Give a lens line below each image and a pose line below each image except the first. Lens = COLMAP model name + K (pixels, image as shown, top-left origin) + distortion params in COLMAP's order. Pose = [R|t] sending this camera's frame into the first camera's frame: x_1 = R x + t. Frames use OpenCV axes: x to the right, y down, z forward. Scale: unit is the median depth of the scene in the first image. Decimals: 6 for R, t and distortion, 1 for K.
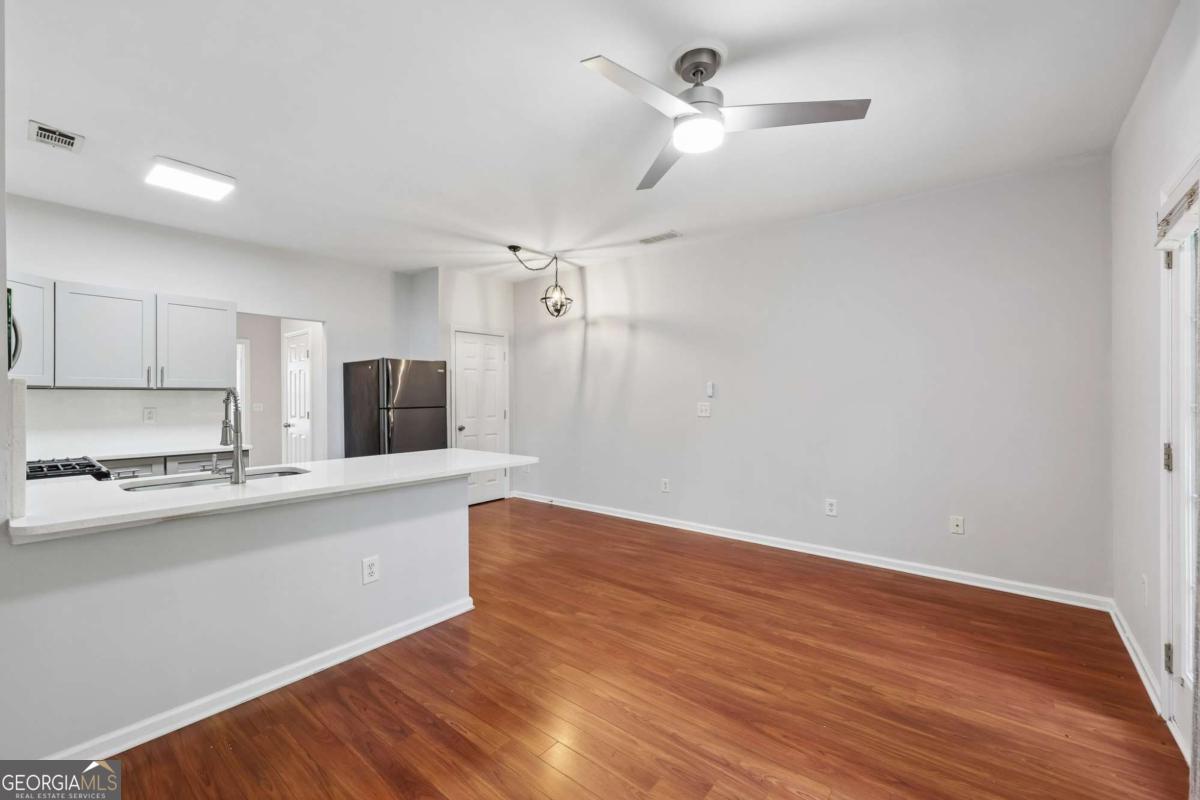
lens RADIAL K [[494.2, 0, 593.2], [0, 494.2, 397.5], [0, 0, 1]] dist [0.001899, 0.000239]
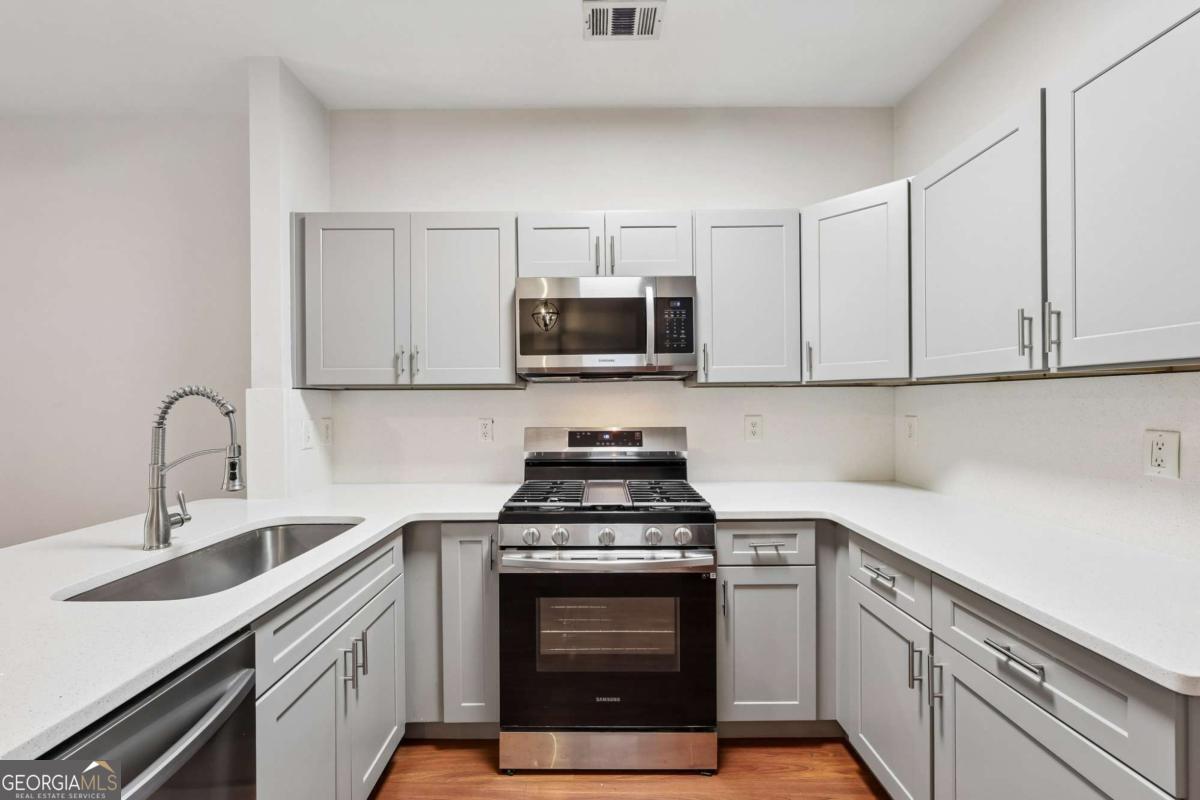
lens RADIAL K [[481.2, 0, 598.5], [0, 481.2, 405.8], [0, 0, 1]] dist [-0.001267, 0.000112]
pose [[-0.763494, 0.011947, -0.645704, -0.753562], [0.006420, 0.999920, 0.010910, -0.002646], [0.645783, 0.004184, -0.763510, 1.793695]]
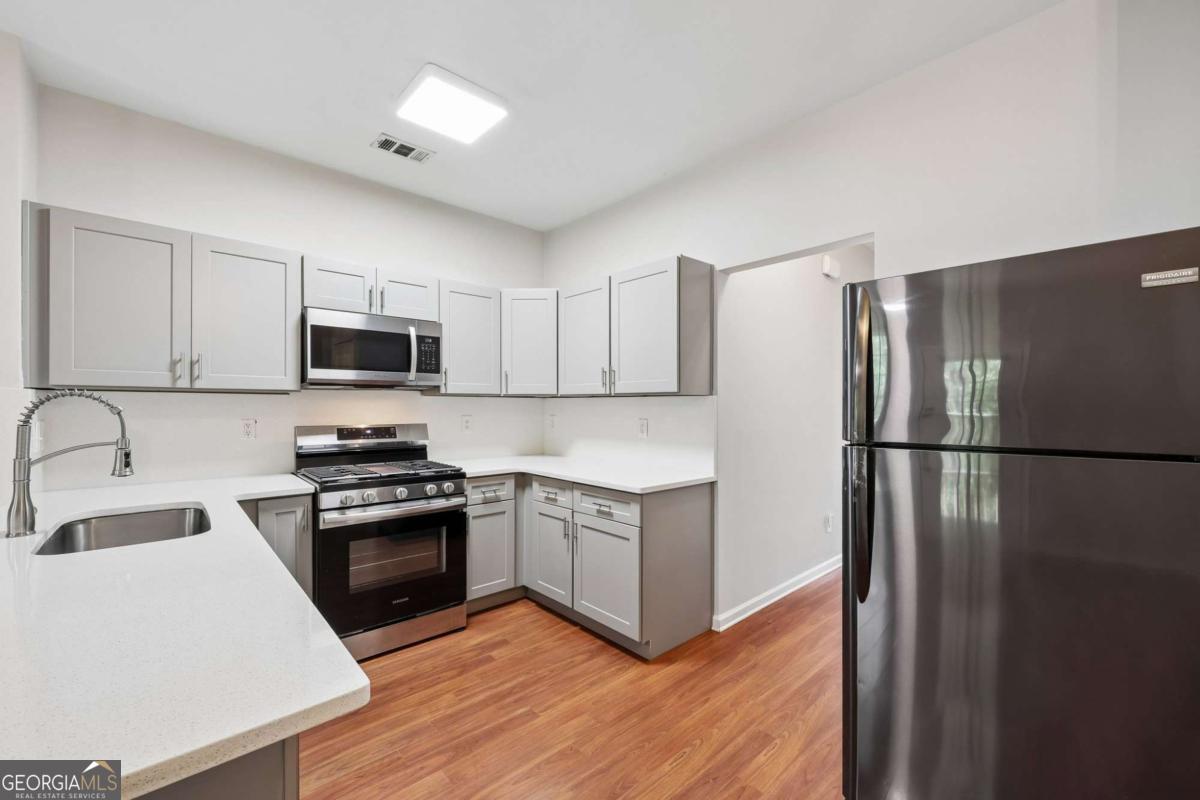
lens RADIAL K [[481.2, 0, 598.5], [0, 481.2, 405.8], [0, 0, 1]] dist [-0.001267, 0.000112]
pose [[-0.136813, 0.001399, -0.990596, -0.192149], [-0.005329, 0.999983, 0.002148, -0.005136], [0.990582, 0.005573, -0.136804, 1.851945]]
